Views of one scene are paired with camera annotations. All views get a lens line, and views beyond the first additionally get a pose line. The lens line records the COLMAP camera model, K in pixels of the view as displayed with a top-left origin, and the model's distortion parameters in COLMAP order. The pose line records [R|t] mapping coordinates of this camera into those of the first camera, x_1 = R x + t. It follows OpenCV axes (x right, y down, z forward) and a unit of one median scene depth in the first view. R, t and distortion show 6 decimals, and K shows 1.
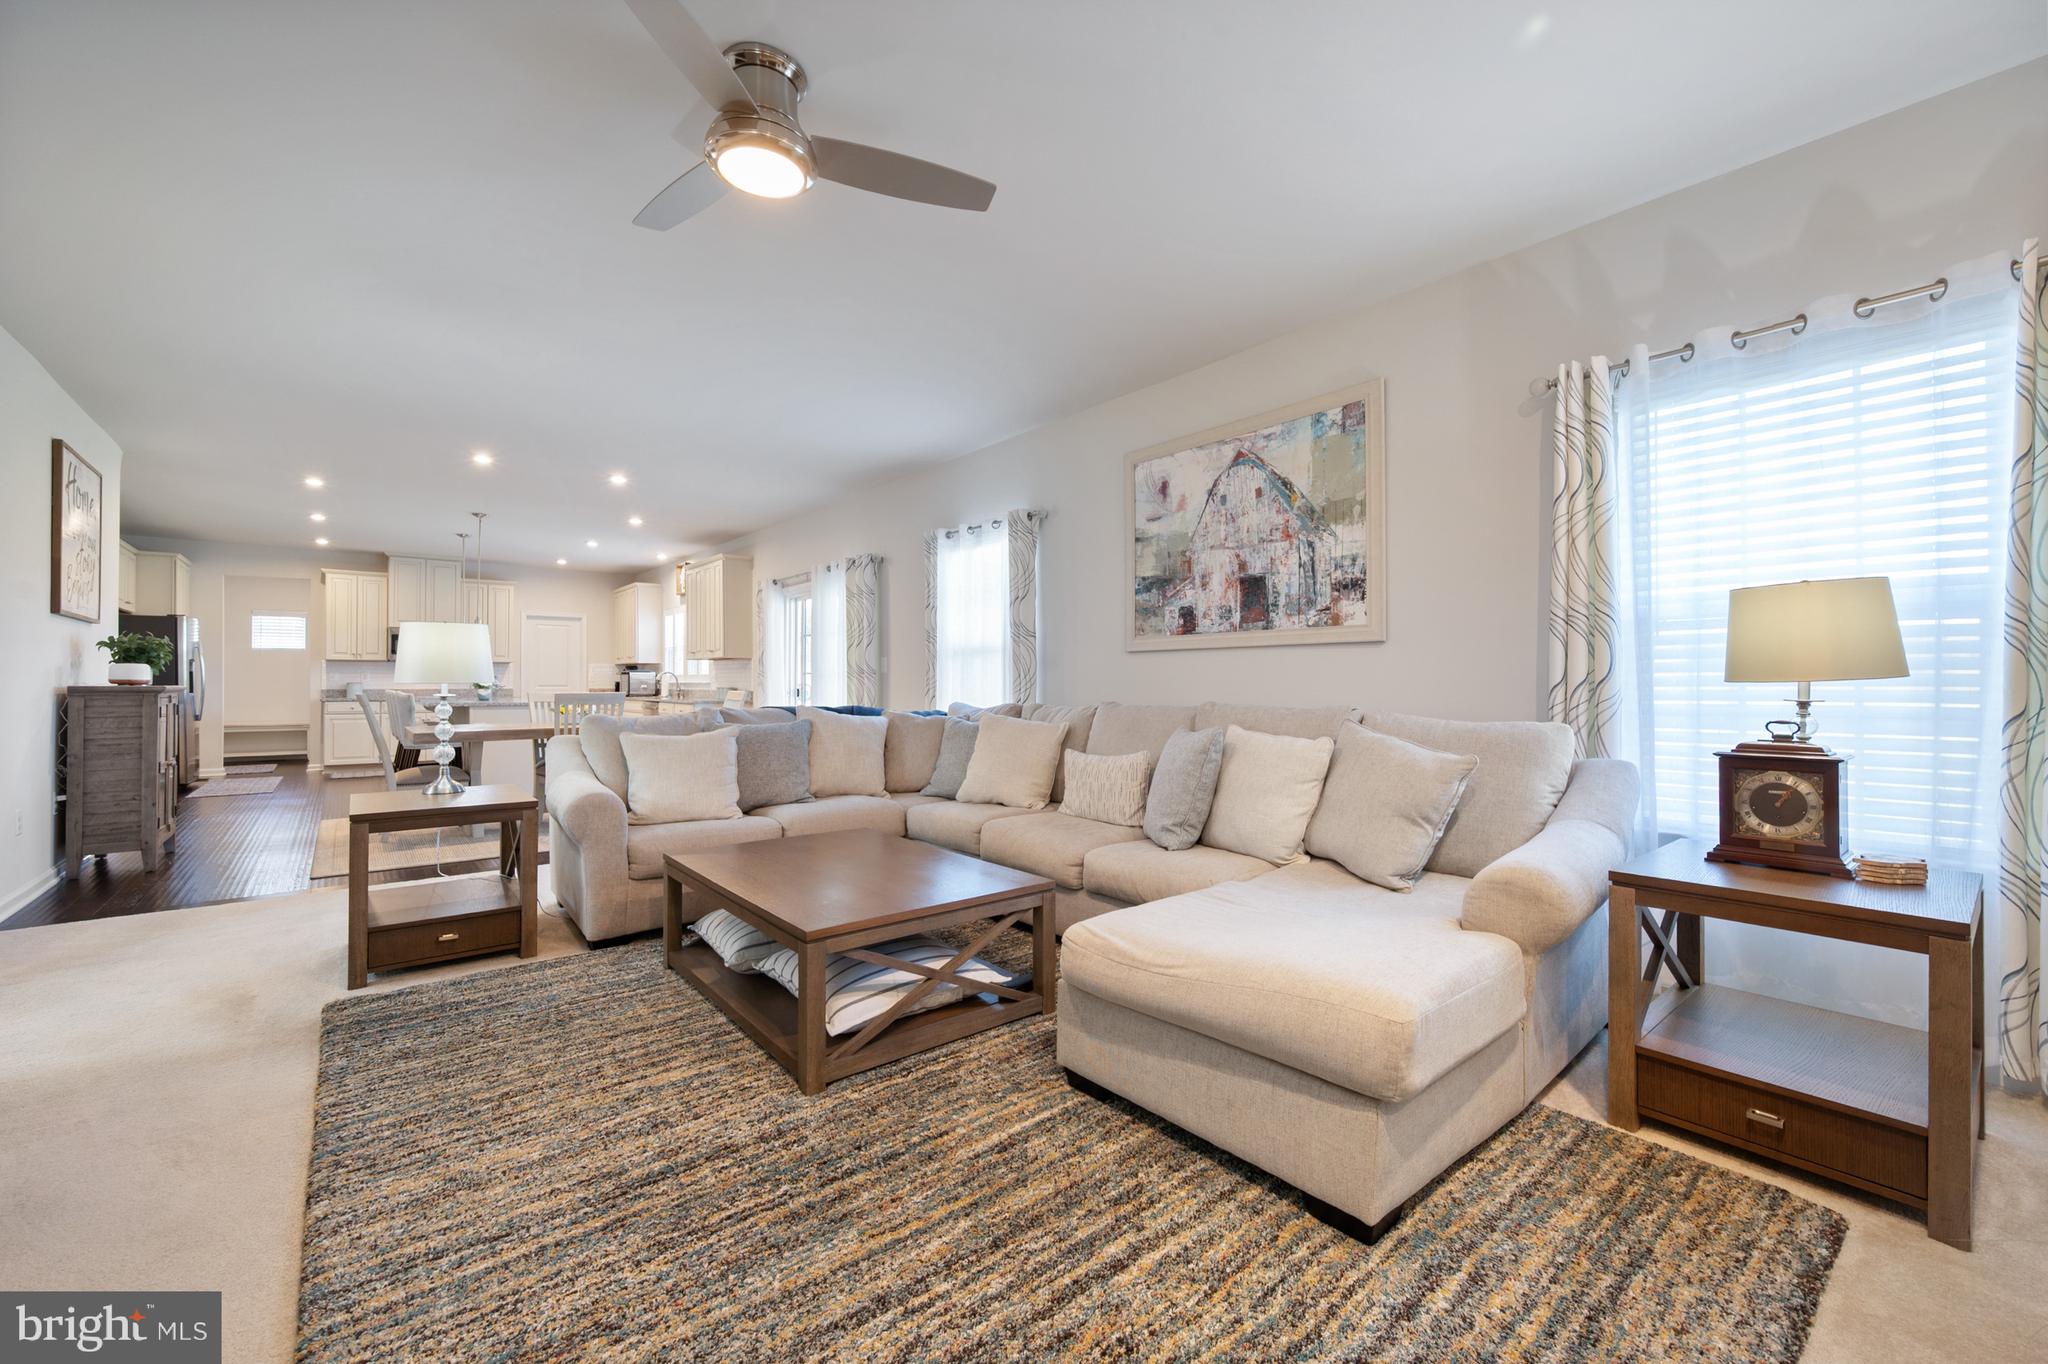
lens RADIAL K [[815.7, 0, 1023.4], [0, 815.7, 678.9], [0, 0, 1]] dist [-0.001870, 0.000088]
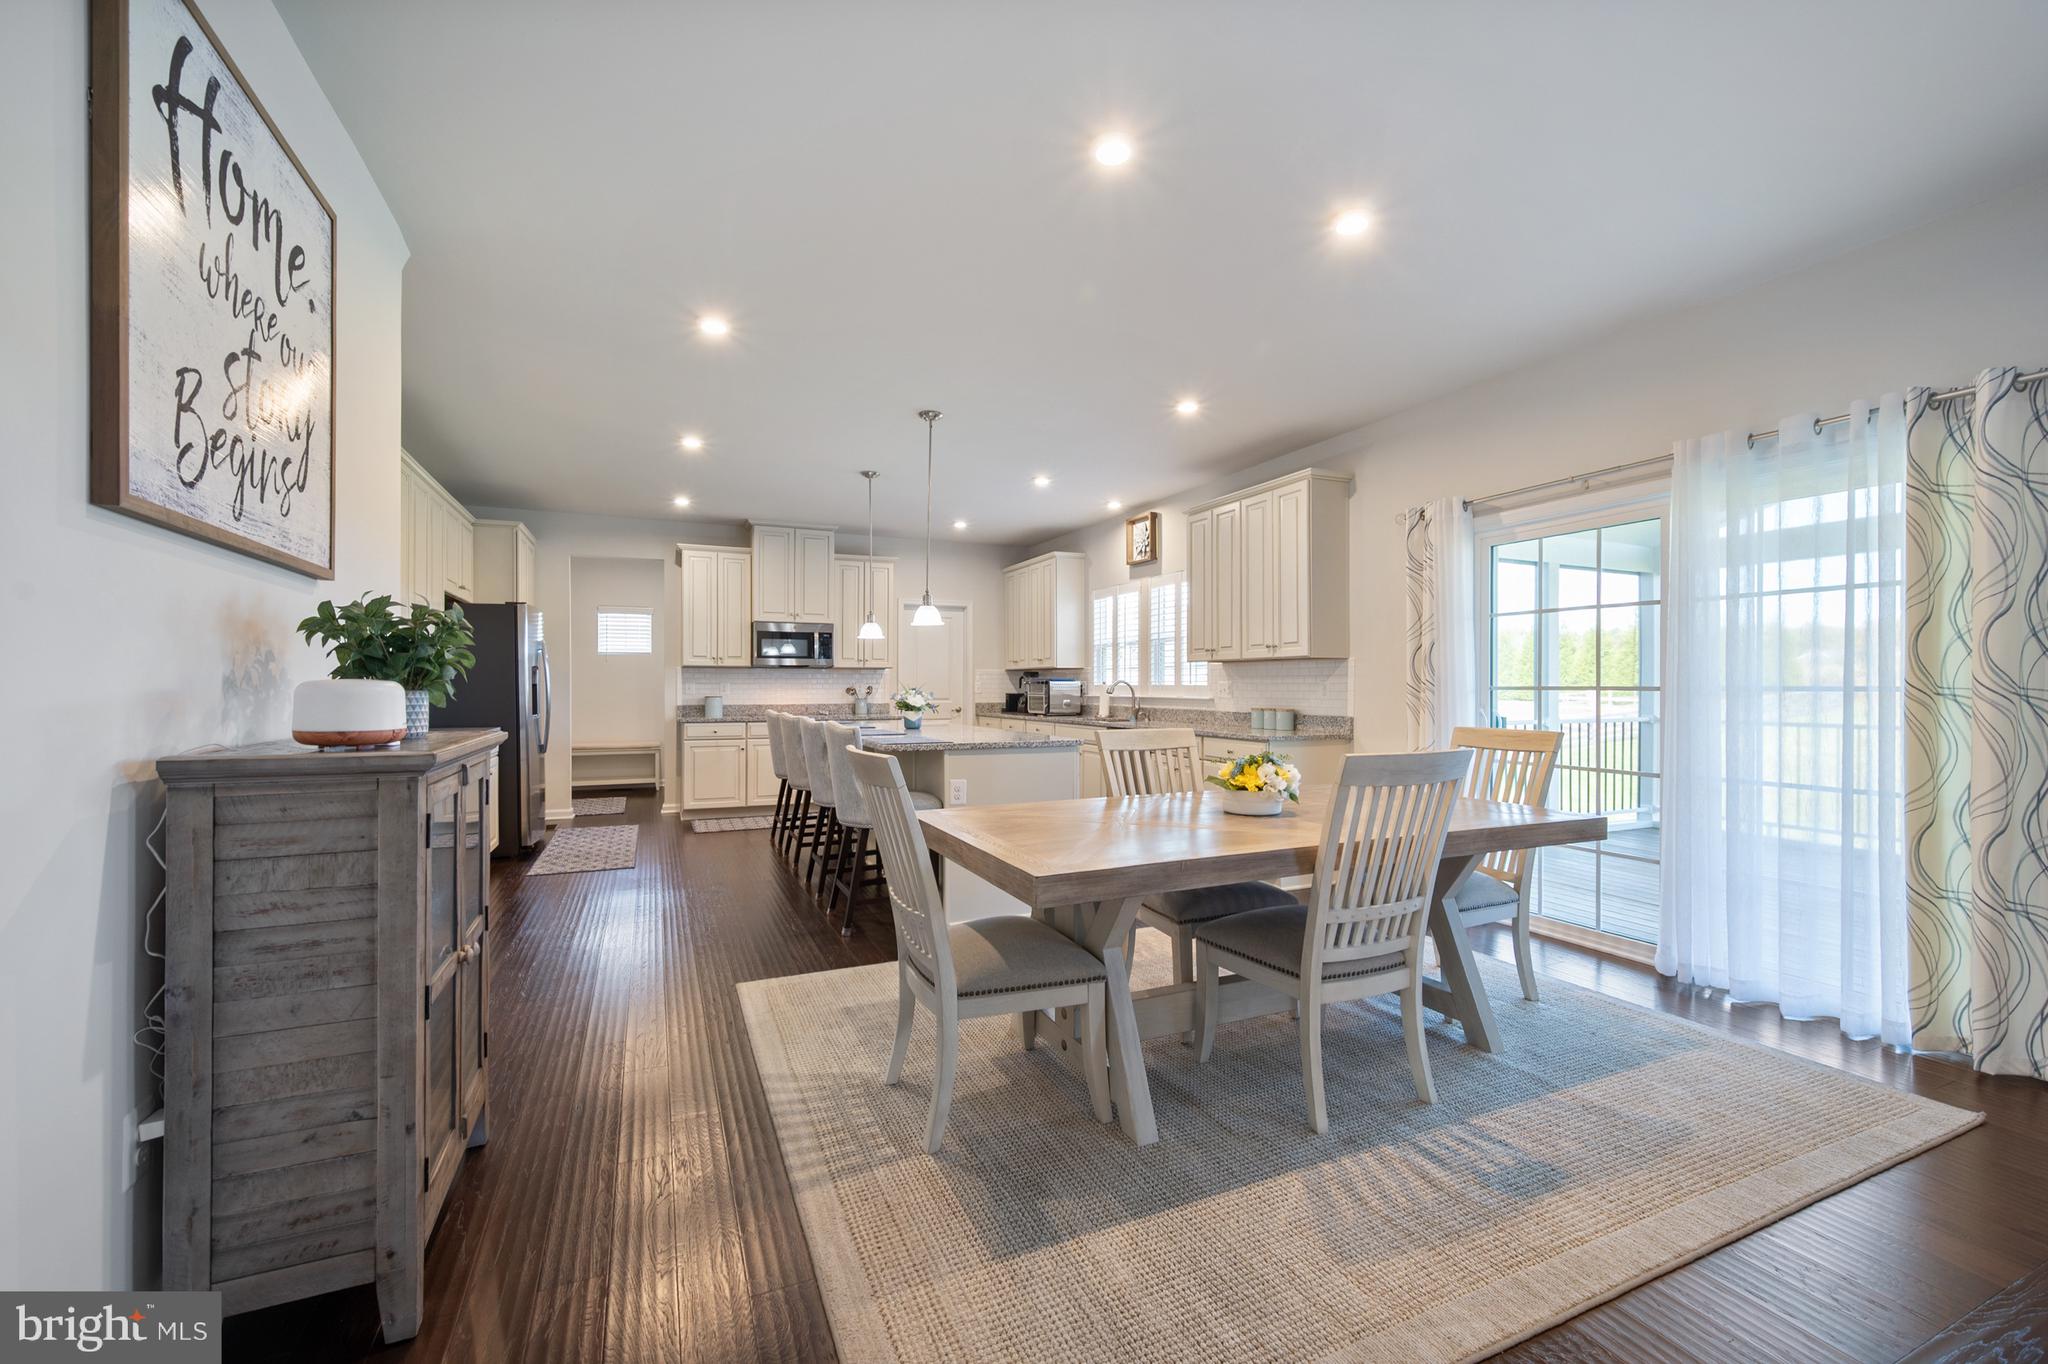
lens RADIAL K [[824.1, 0, 1014.7], [0, 824.1, 686.4], [0, 0, 1]] dist [-0.000431, 0.000214]
pose [[0.961511, 0.000091, -0.274767, -0.836903], [0.001426, 0.999985, 0.005322, -0.019477], [0.274763, -0.005509, 0.961496, 0.840531]]
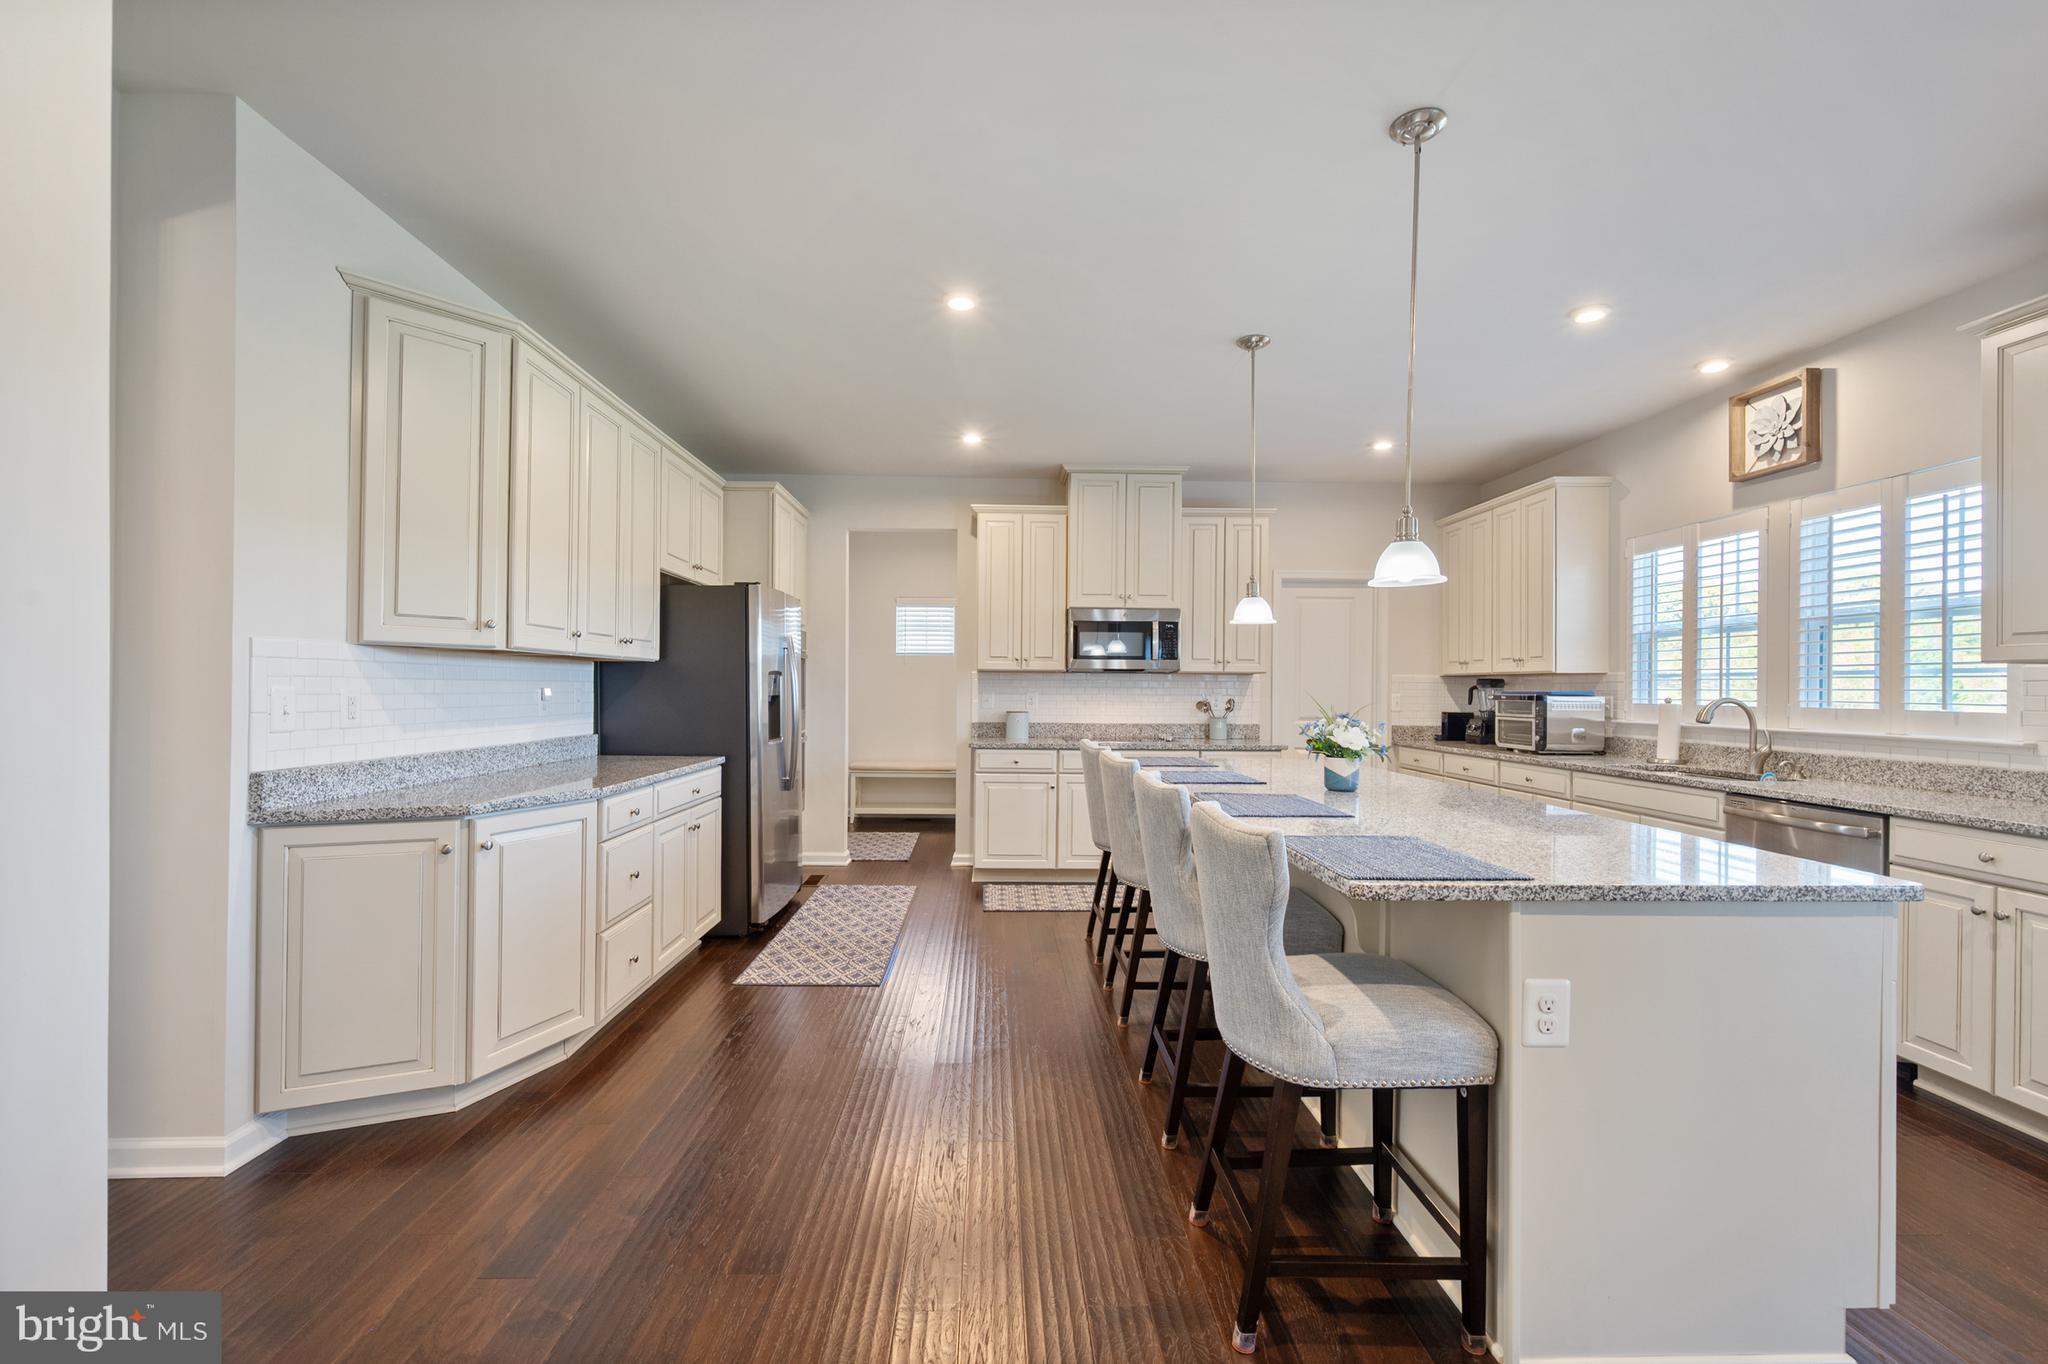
lens RADIAL K [[864.7, 0, 1017.5], [0, 864.7, 685.4], [0, 0, 1]] dist [-0.001482, -0.000292]
pose [[0.788219, 0.005199, -0.615373, -1.114514], [-0.005217, 0.999985, 0.001766, -0.033430], [0.615372, 0.001819, 0.788234, 1.304866]]
